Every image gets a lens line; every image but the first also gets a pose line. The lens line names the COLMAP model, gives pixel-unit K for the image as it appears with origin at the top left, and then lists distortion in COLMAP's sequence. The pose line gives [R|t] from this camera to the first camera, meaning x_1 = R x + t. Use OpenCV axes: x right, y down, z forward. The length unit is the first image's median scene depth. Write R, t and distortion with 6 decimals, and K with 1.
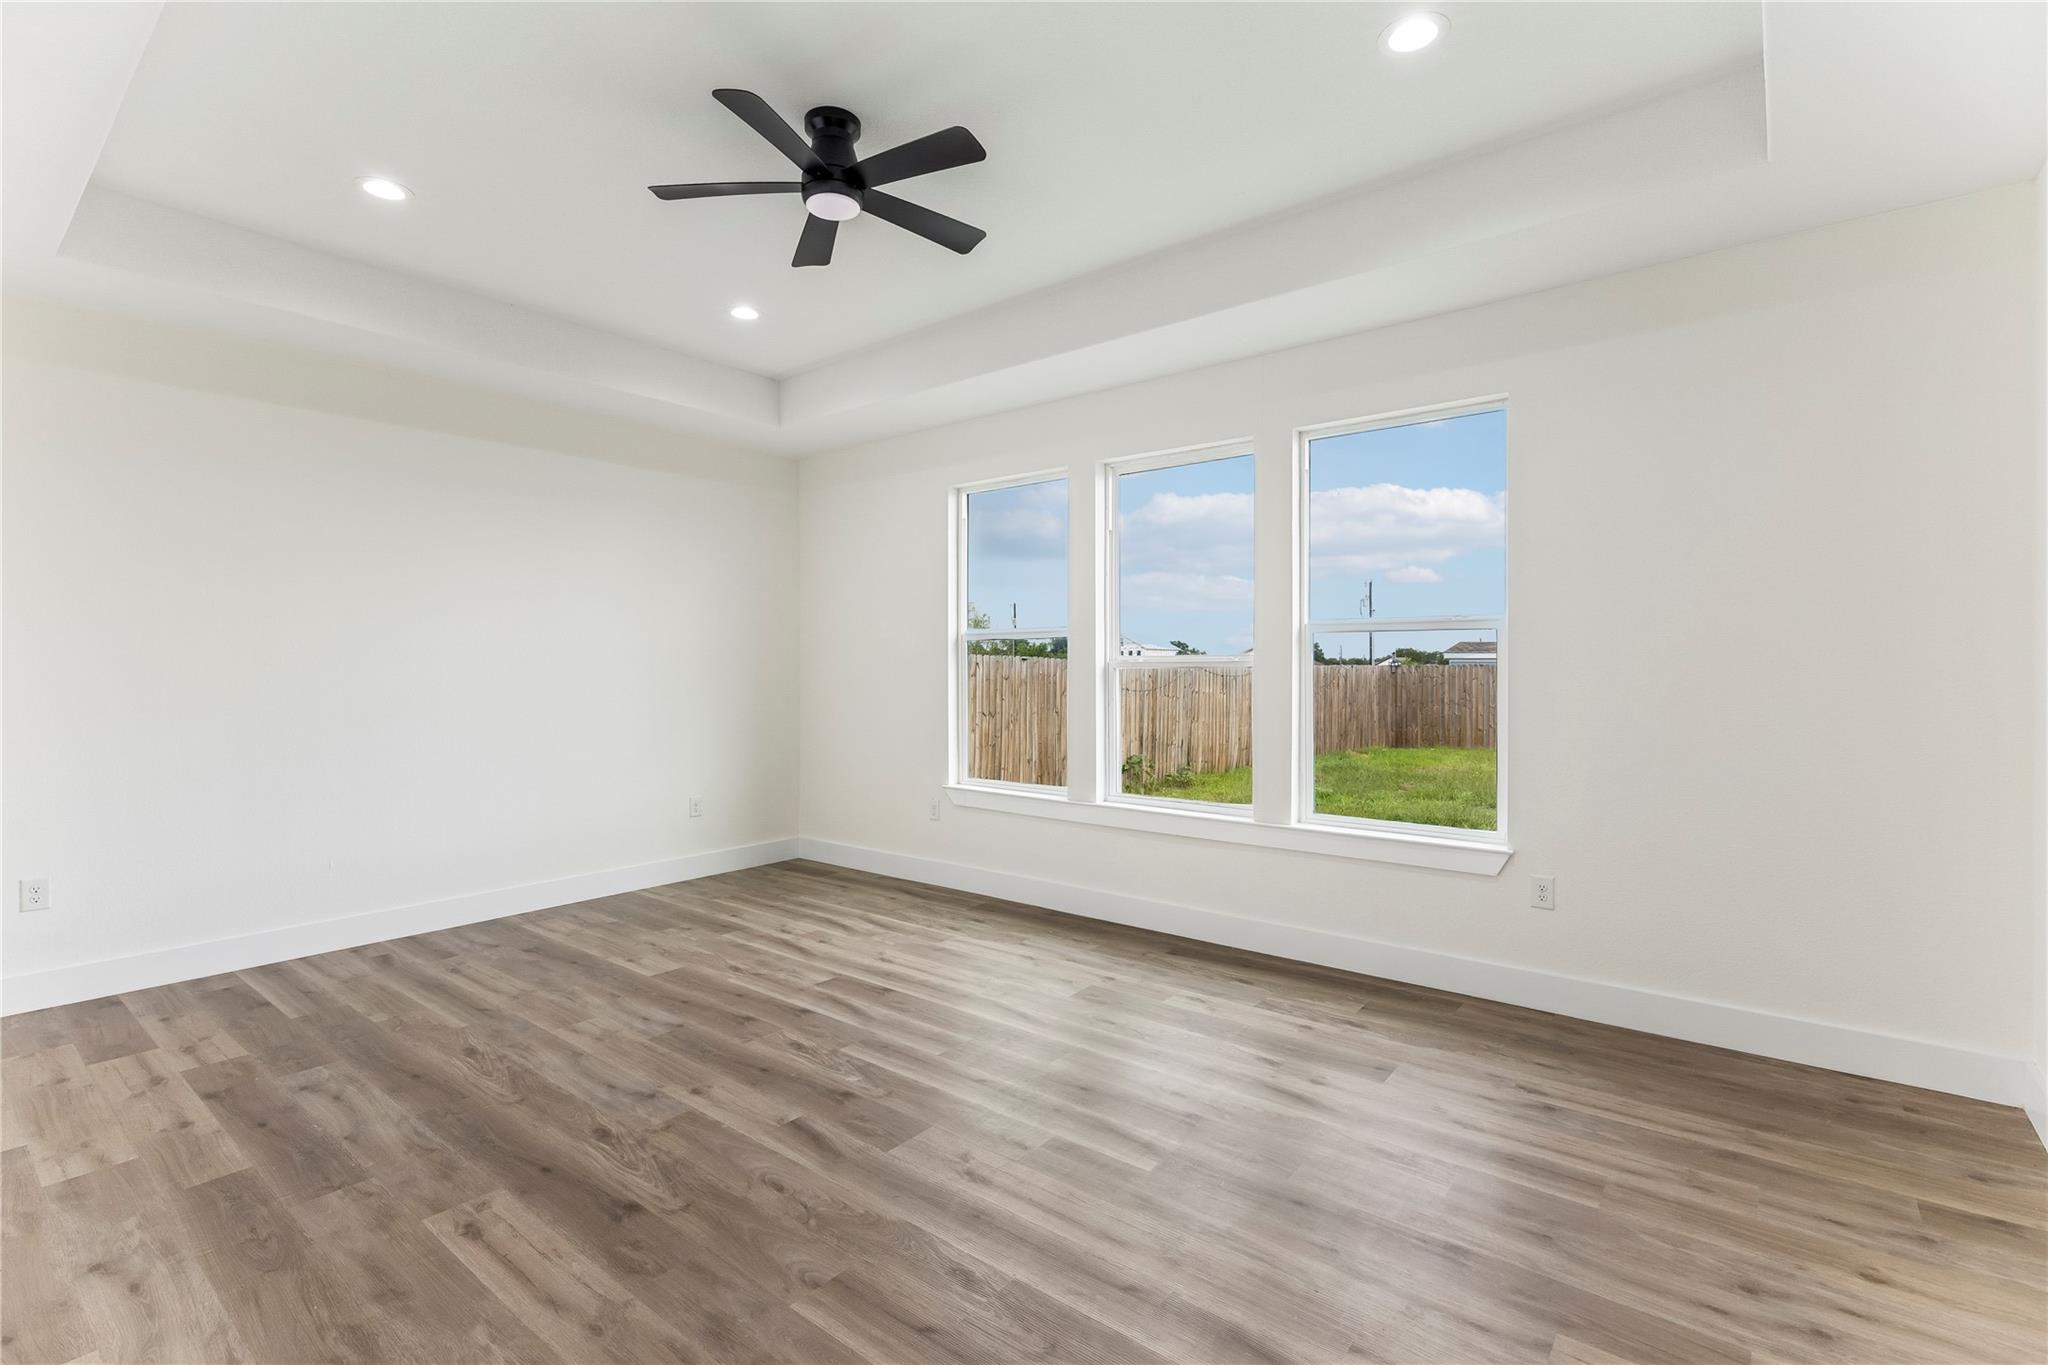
lens RADIAL K [[932.2, 0, 1021.7], [0, 932.2, 678.0], [0, 0, 1]] dist [0.001355, -0.000354]
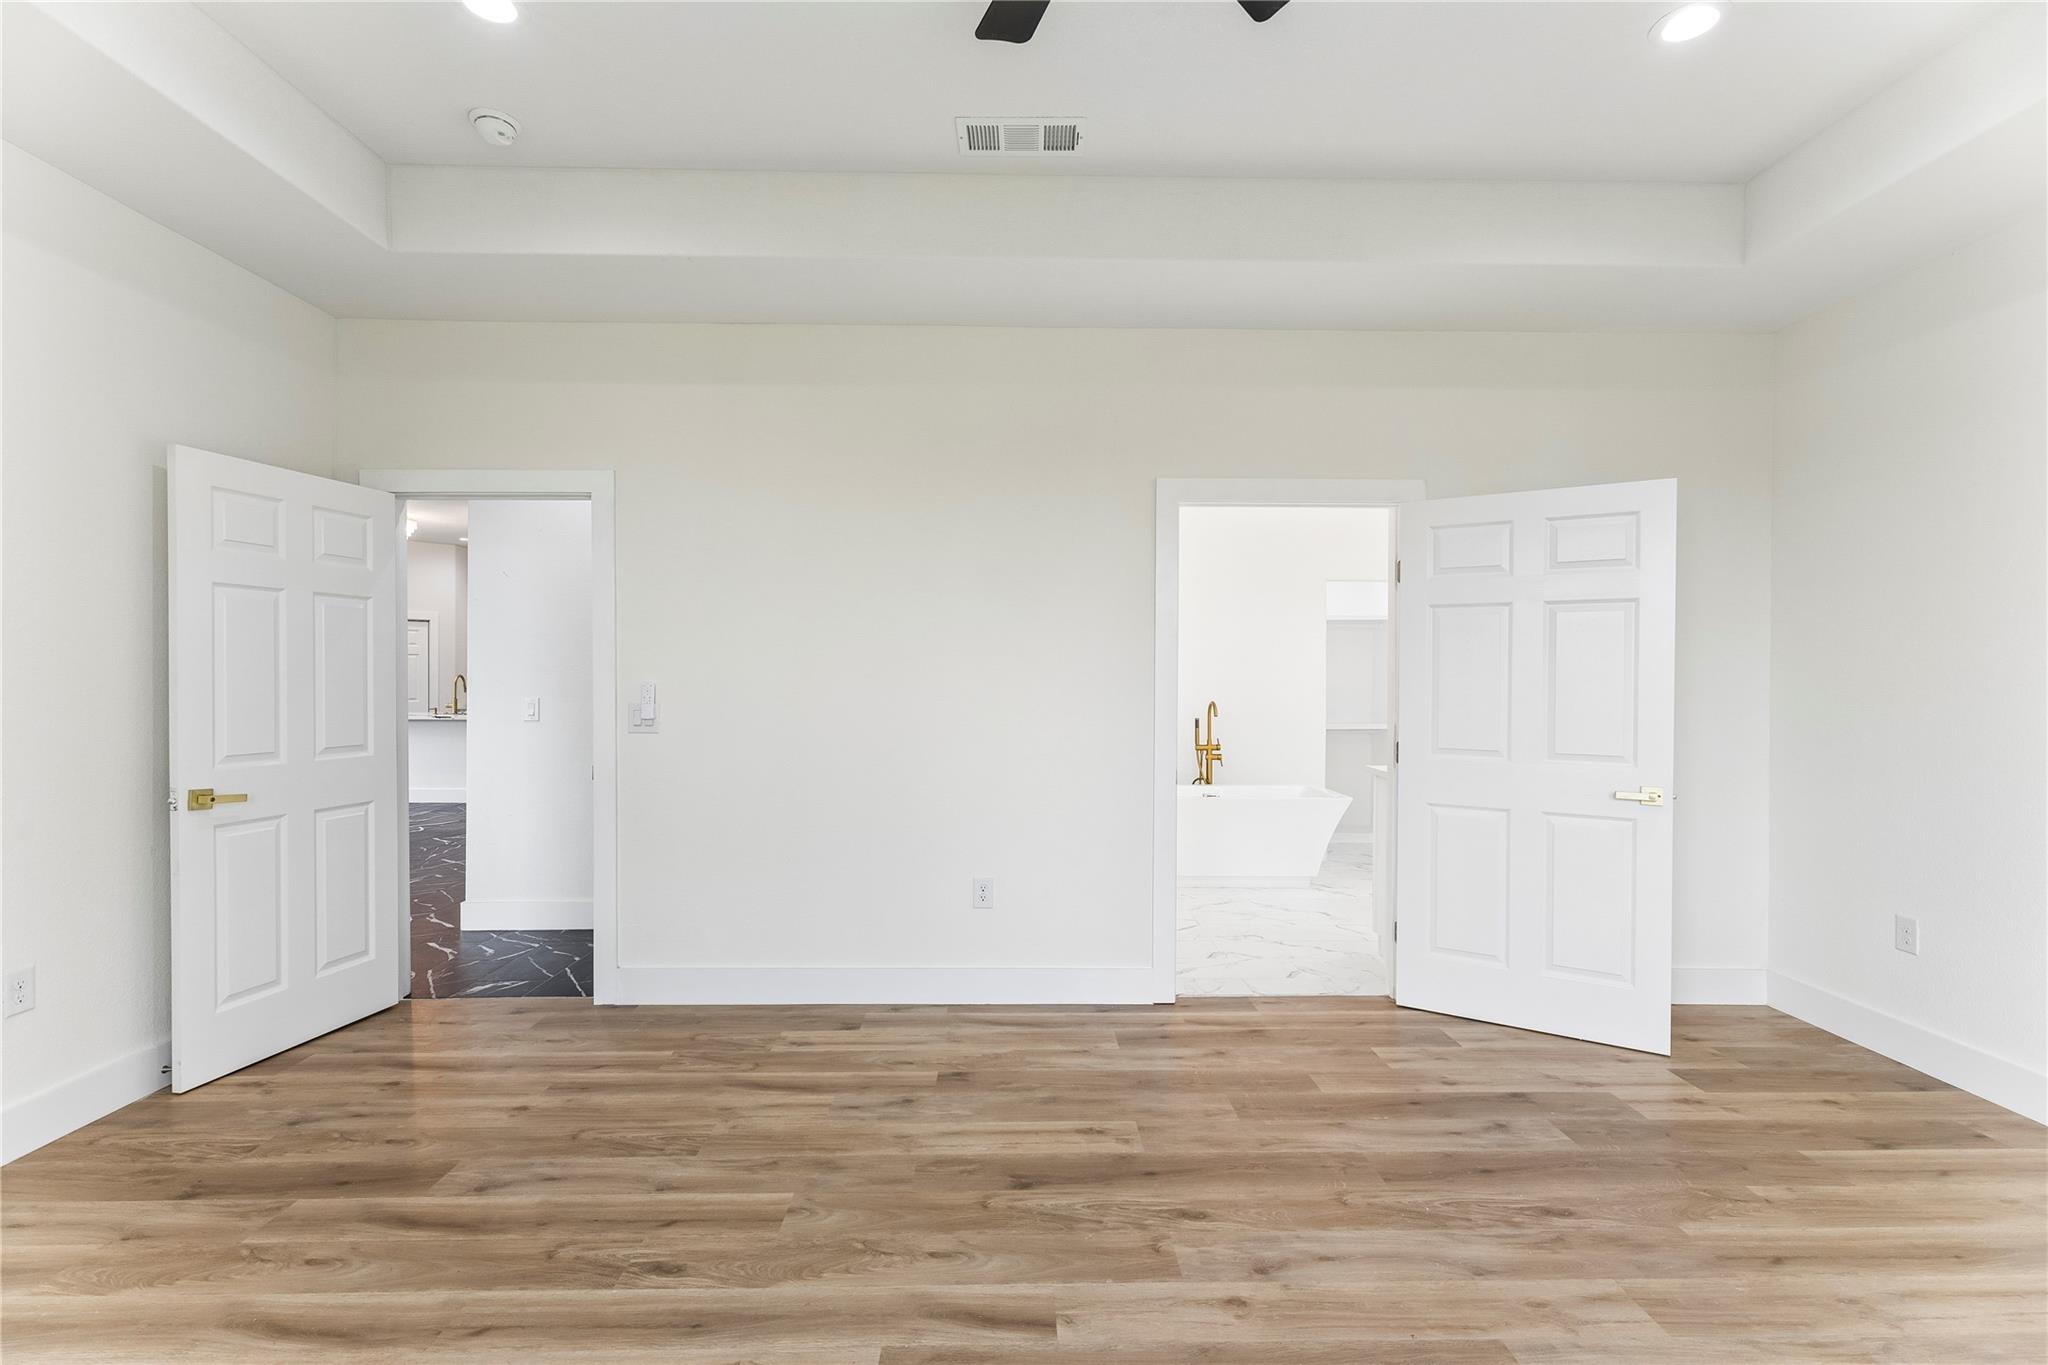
lens RADIAL K [[932.2, 0, 1023.3], [0, 932.2, 681.7], [0, 0, 1]] dist [0.001355, -0.000354]
pose [[-0.767436, -0.000345, -0.641125, 0.217048], [-0.012194, 0.999827, 0.014058, -0.015949], [0.641010, 0.018607, -0.767307, 1.498401]]
